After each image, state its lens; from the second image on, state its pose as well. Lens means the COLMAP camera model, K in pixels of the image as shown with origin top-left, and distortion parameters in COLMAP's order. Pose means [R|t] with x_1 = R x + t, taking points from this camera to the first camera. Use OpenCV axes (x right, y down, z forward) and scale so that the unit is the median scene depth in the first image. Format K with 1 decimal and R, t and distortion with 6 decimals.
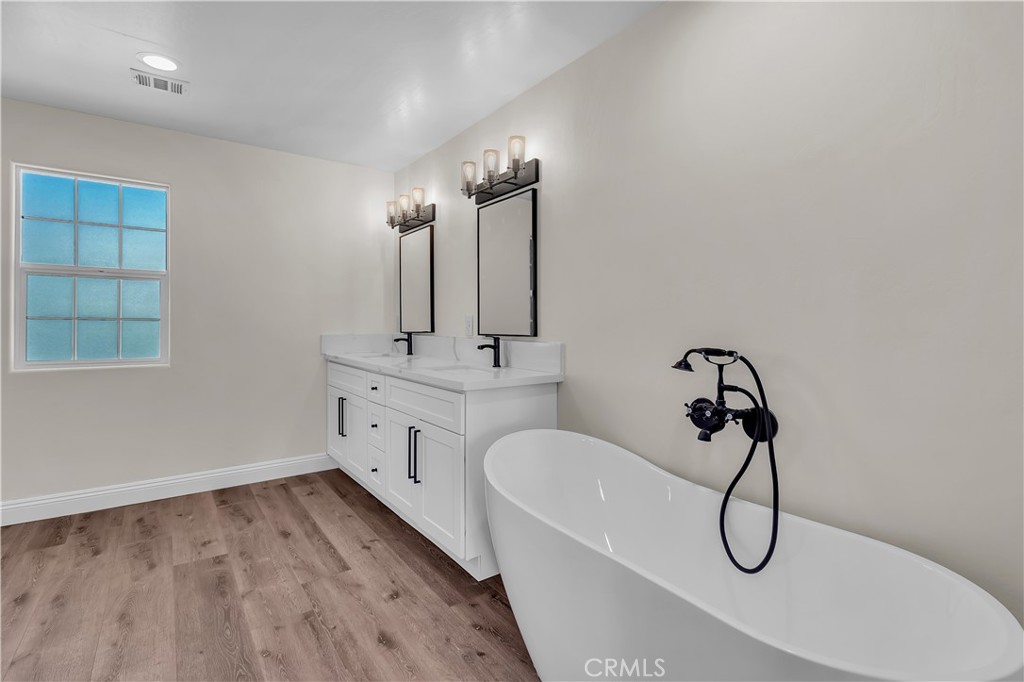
lens RADIAL K [[463.0, 0, 511.8], [0, 463.0, 332.9], [0, 0, 1]] dist [0.013515, -0.000080]
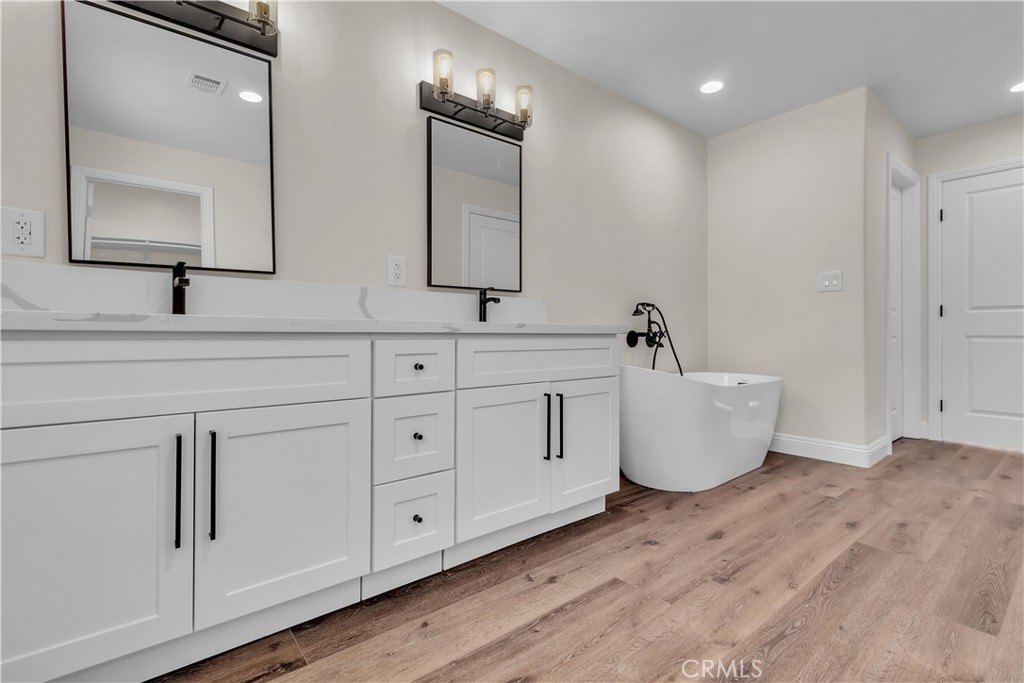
lens RADIAL K [[463.0, 0, 509.1], [0, 463.0, 331.8], [0, 0, 1]] dist [0.013515, -0.000080]
pose [[-0.026747, -0.002245, 0.999640, -1.216991], [0.011329, 0.999933, 0.002549, 0.115565], [-0.999578, 0.011393, -0.026720, 1.319292]]
